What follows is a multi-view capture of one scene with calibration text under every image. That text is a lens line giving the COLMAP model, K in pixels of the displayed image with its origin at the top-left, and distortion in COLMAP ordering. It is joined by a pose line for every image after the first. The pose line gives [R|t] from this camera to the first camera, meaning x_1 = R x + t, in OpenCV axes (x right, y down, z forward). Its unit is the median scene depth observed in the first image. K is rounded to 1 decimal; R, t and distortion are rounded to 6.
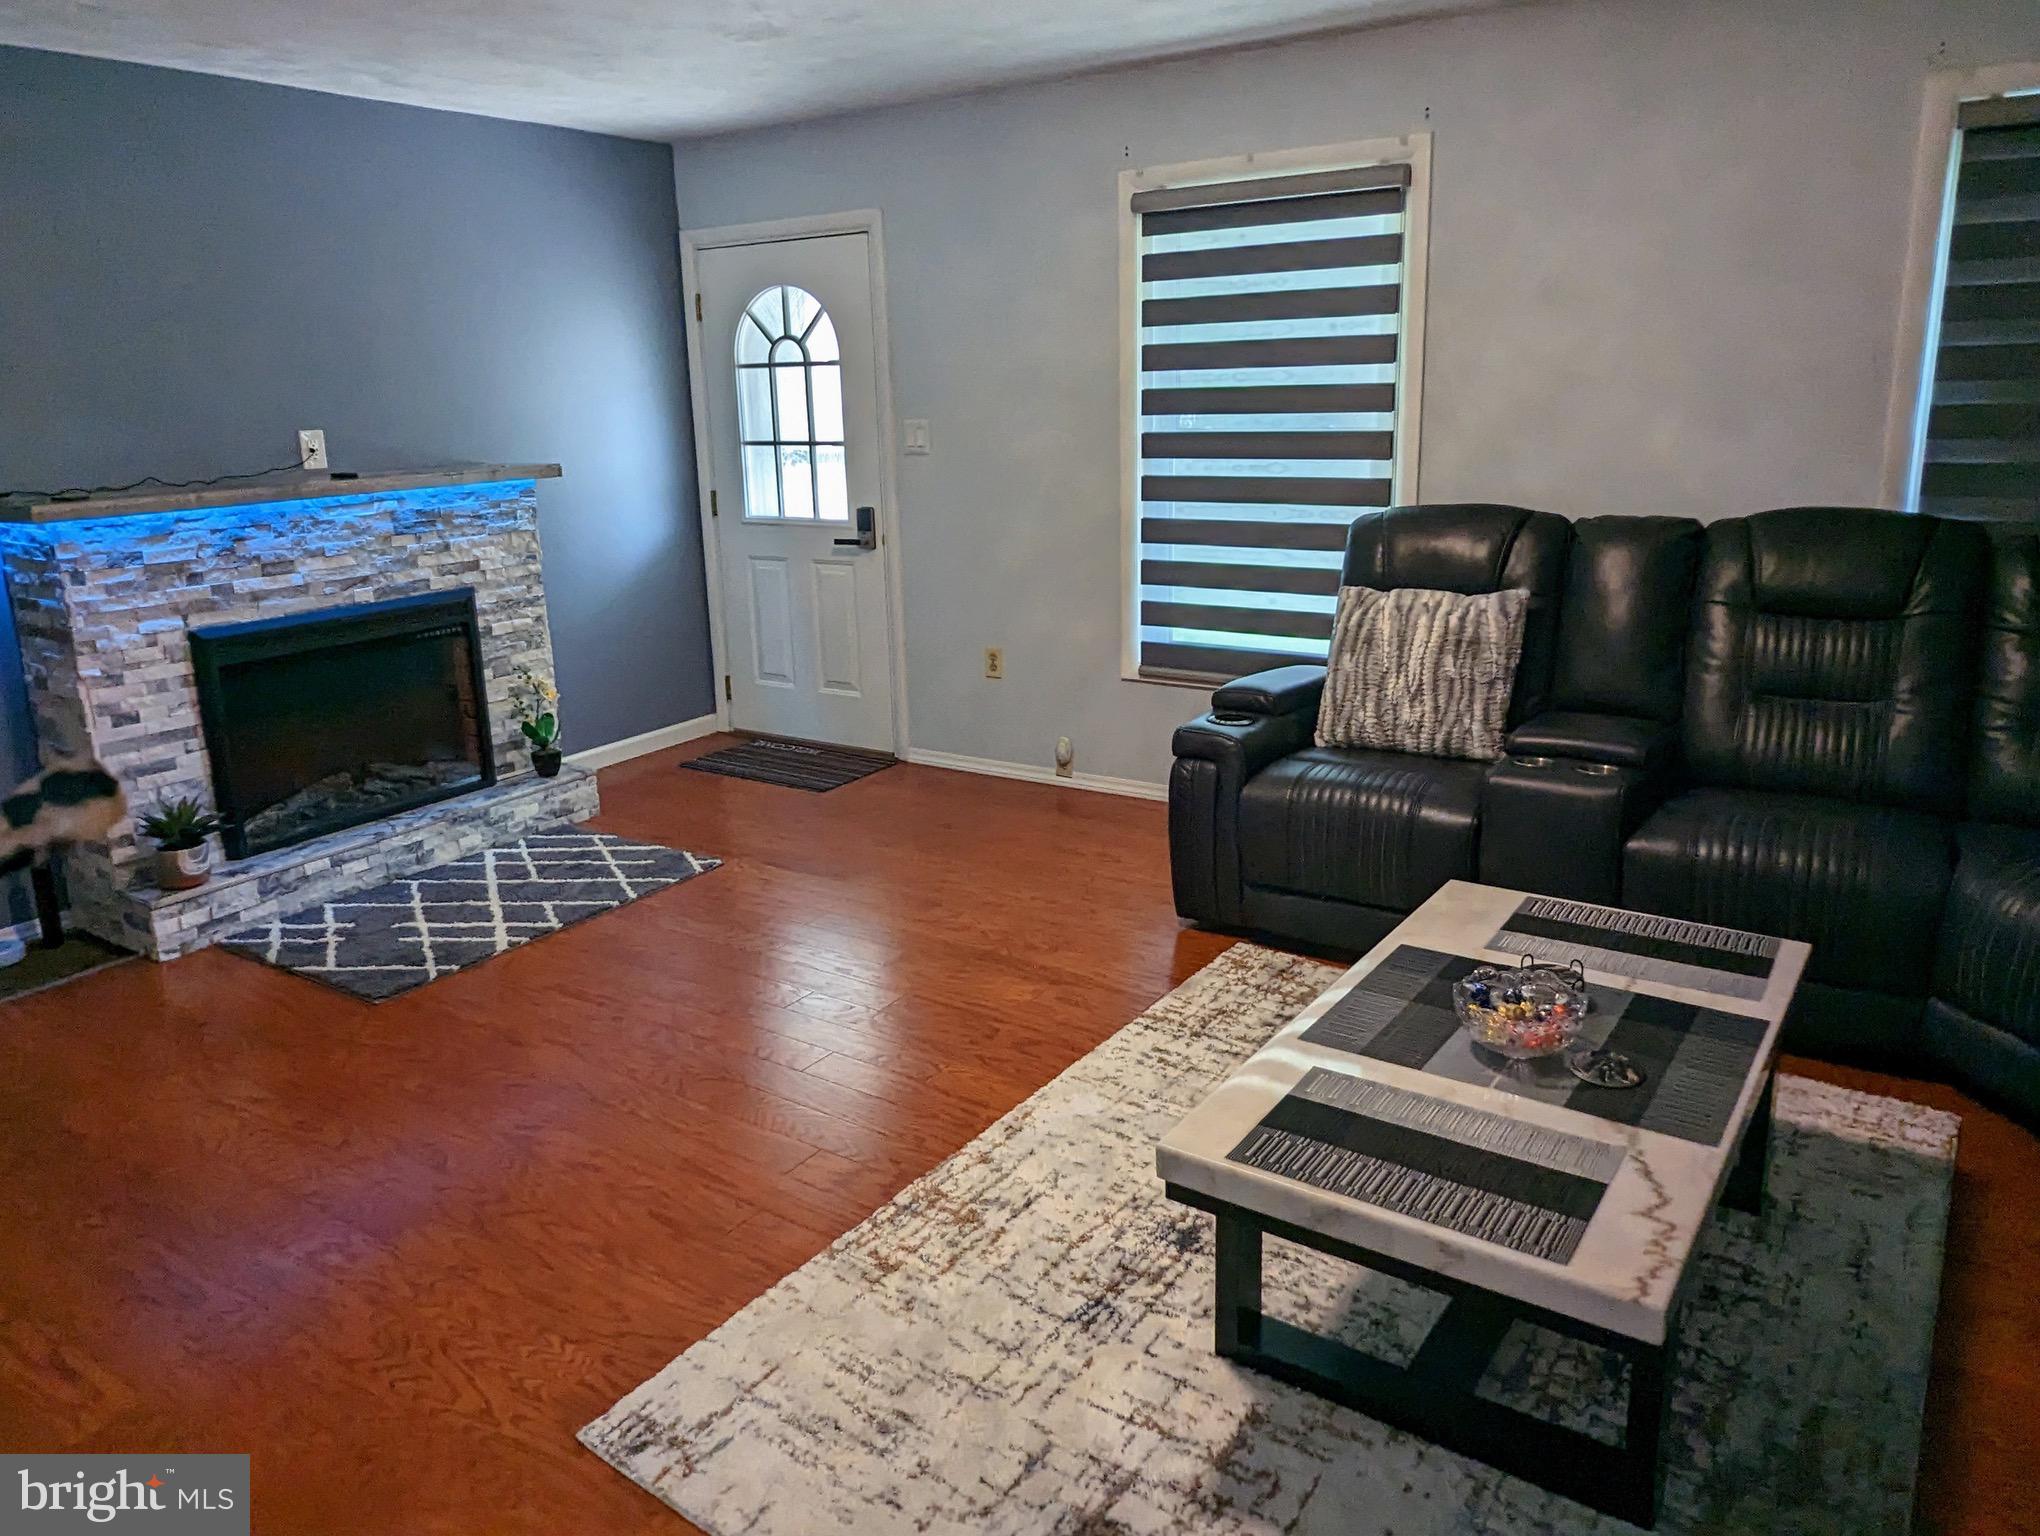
lens RADIAL K [[1412.4, 0, 995.8], [0, 1412.4, 722.9], [0, 0, 1]] dist [-0.005838, -0.007230]
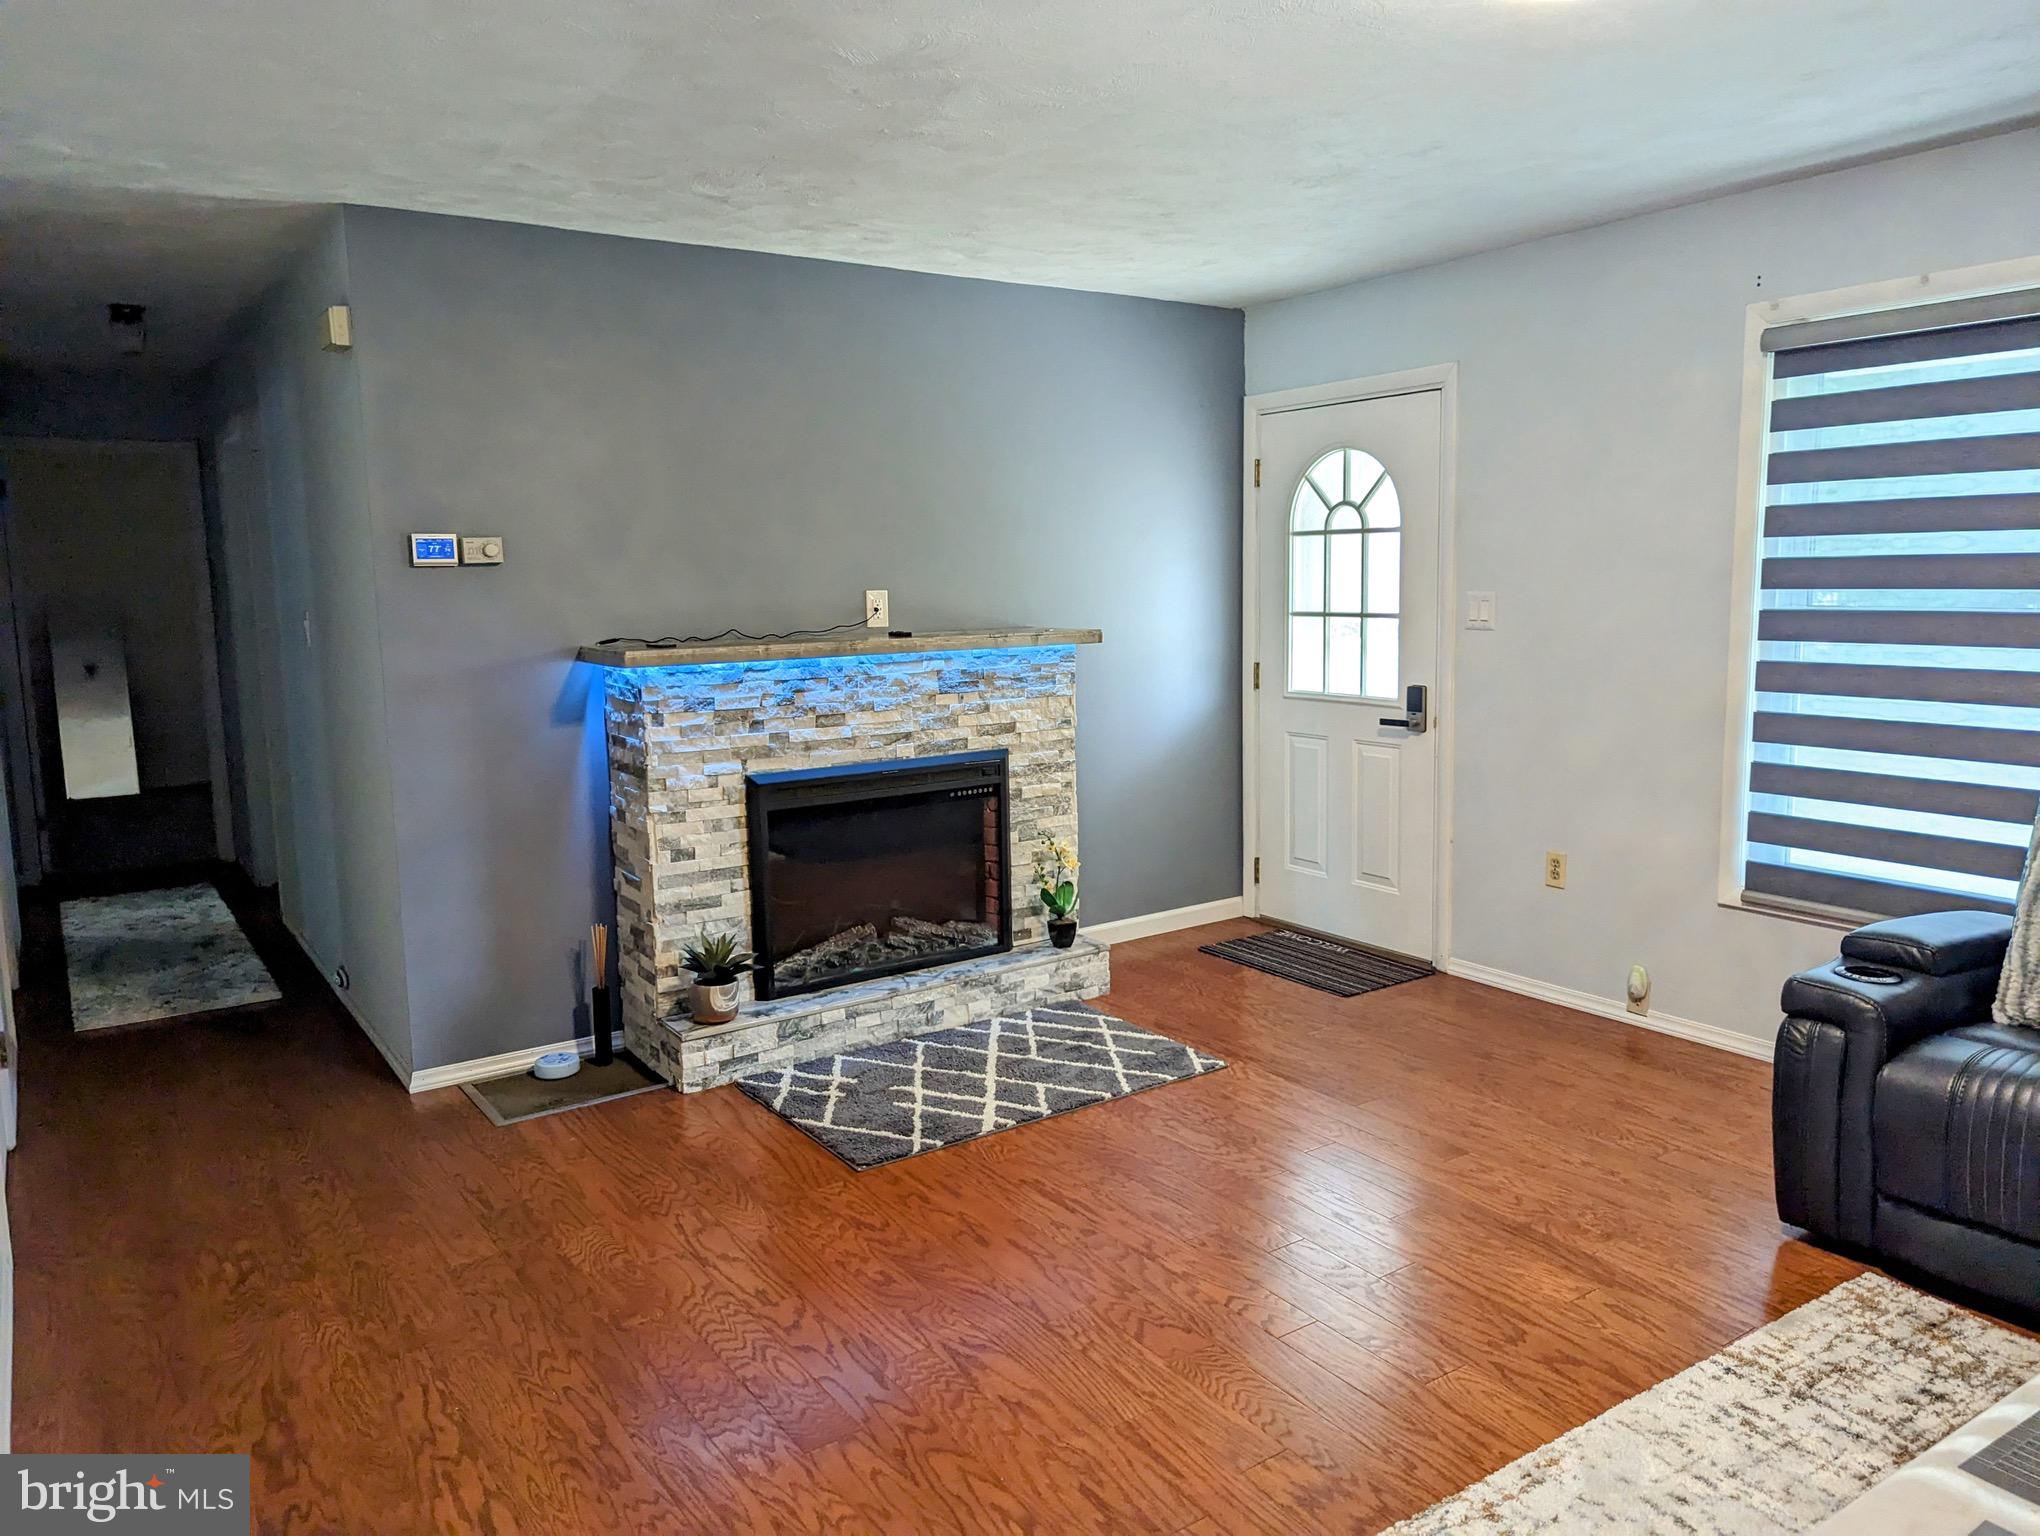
lens RADIAL K [[1450.1, 0, 1069.5], [0, 1450.1, 751.3], [0, 0, 1]] dist [0.070235, -0.076863]
pose [[0.941994, 0.056106, -0.330907, 0.010169], [-0.090273, 0.991951, -0.088793, -0.008721], [0.323261, 0.113514, 0.939477, 0.061285]]
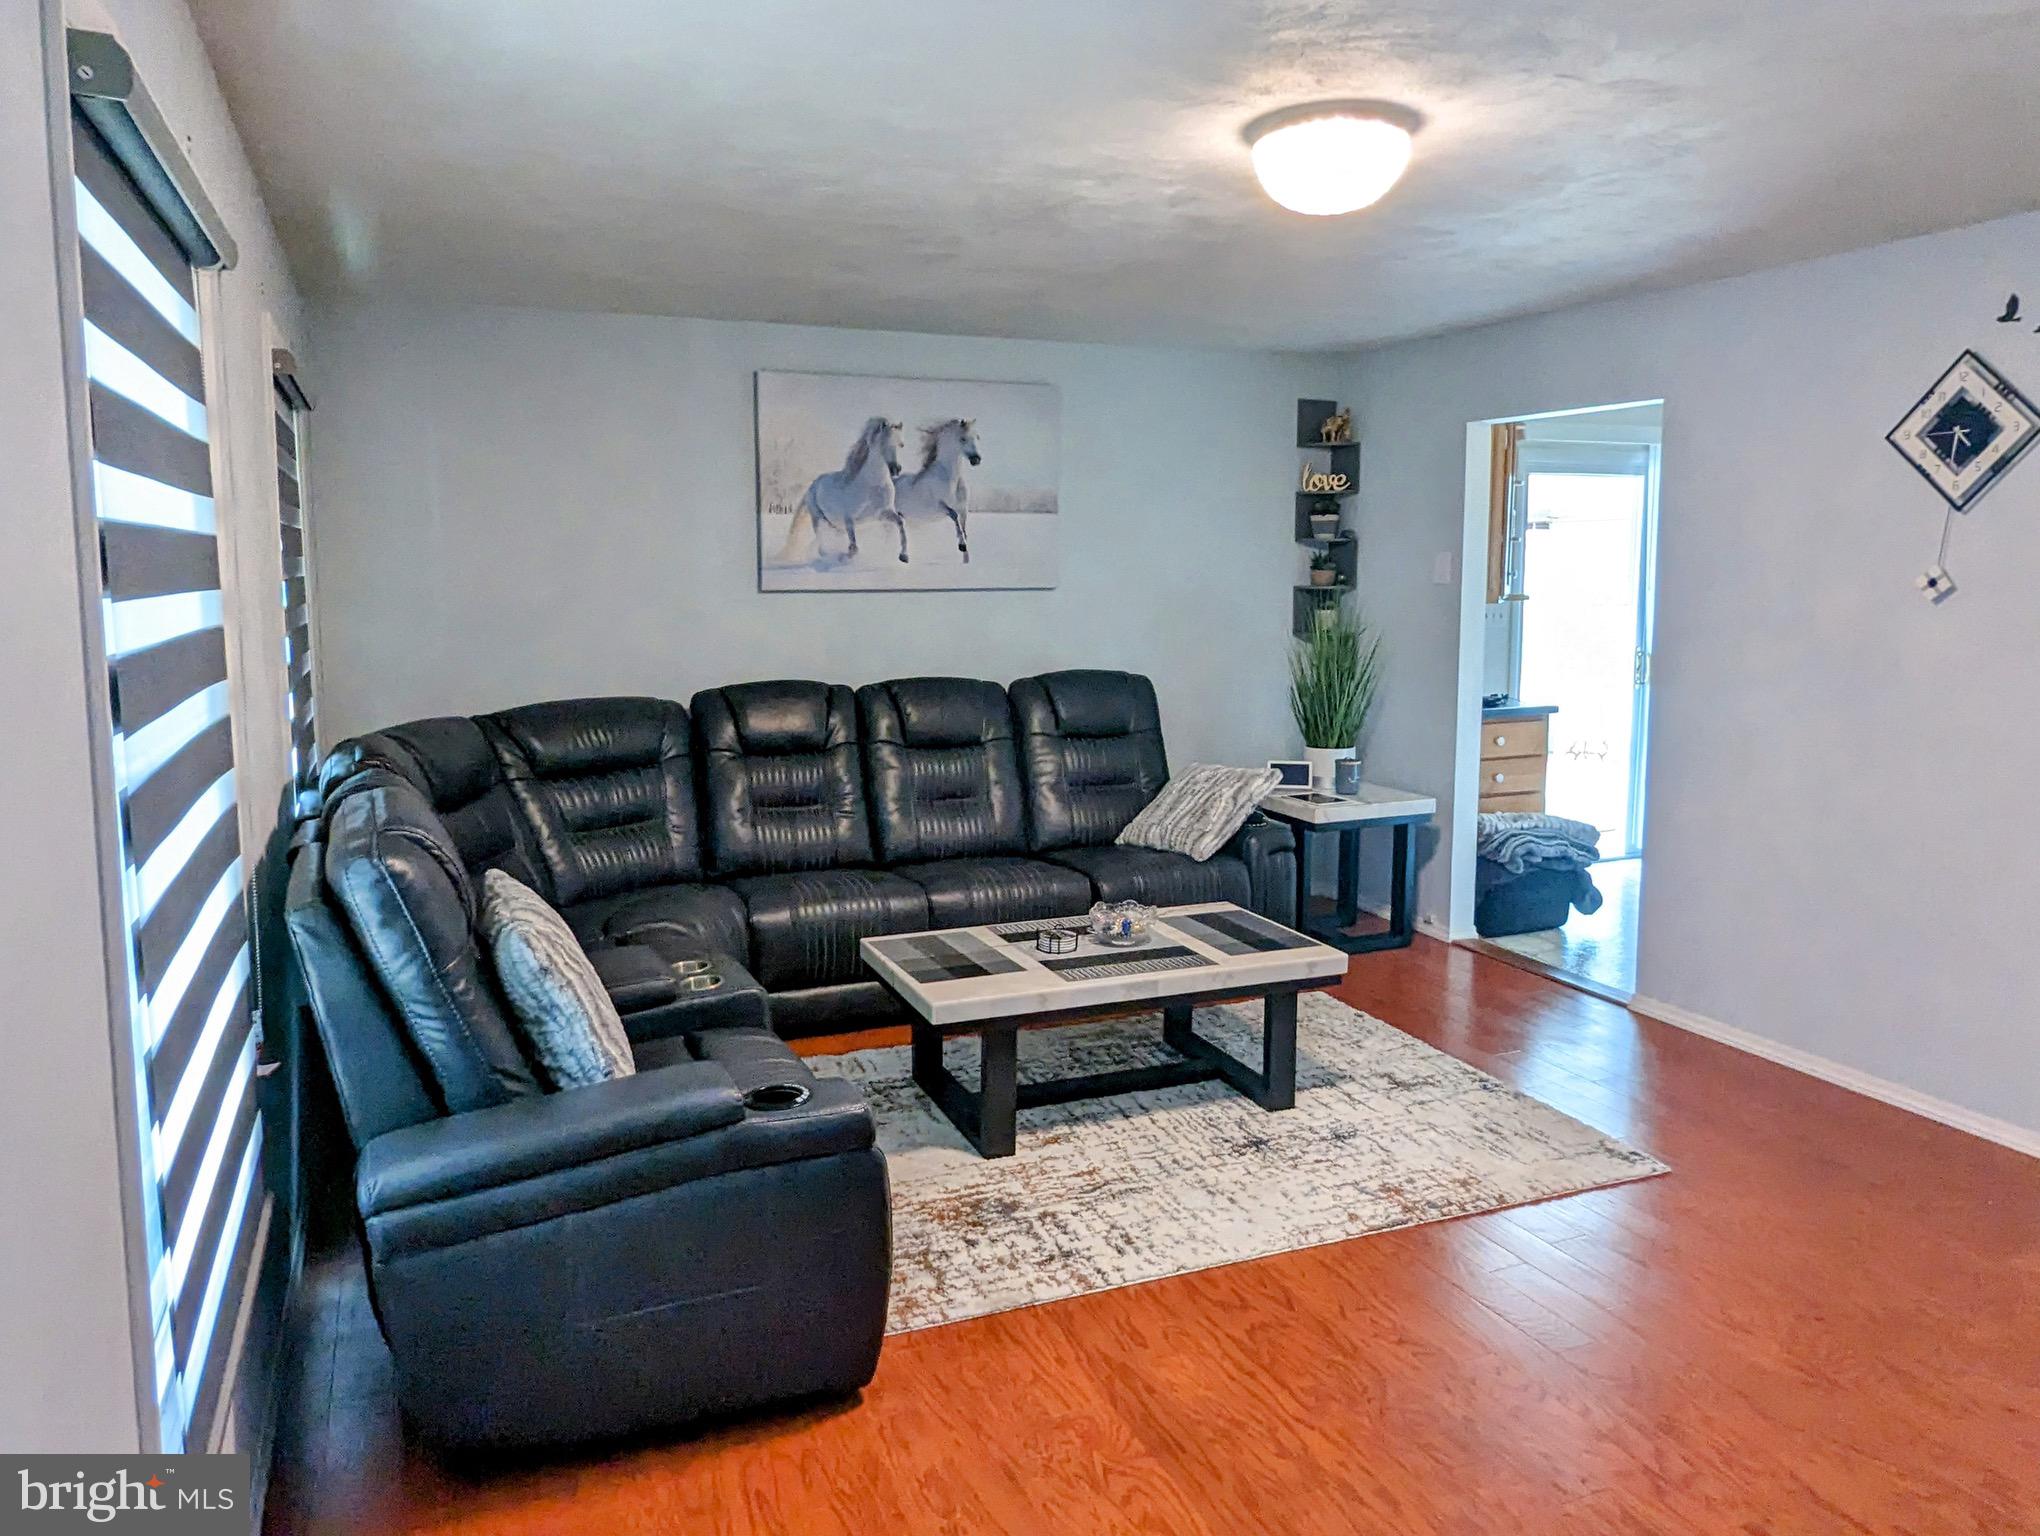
lens RADIAL K [[1412.4, 0, 995.8], [0, 1412.4, 722.9], [0, 0, 1]] dist [-0.005838, -0.007230]
pose [[-0.843227, -0.031514, 0.536633, -0.200864], [0.151429, 0.943927, 0.293377, -0.256844], [-0.515788, 0.328645, -0.791173, 1.033610]]
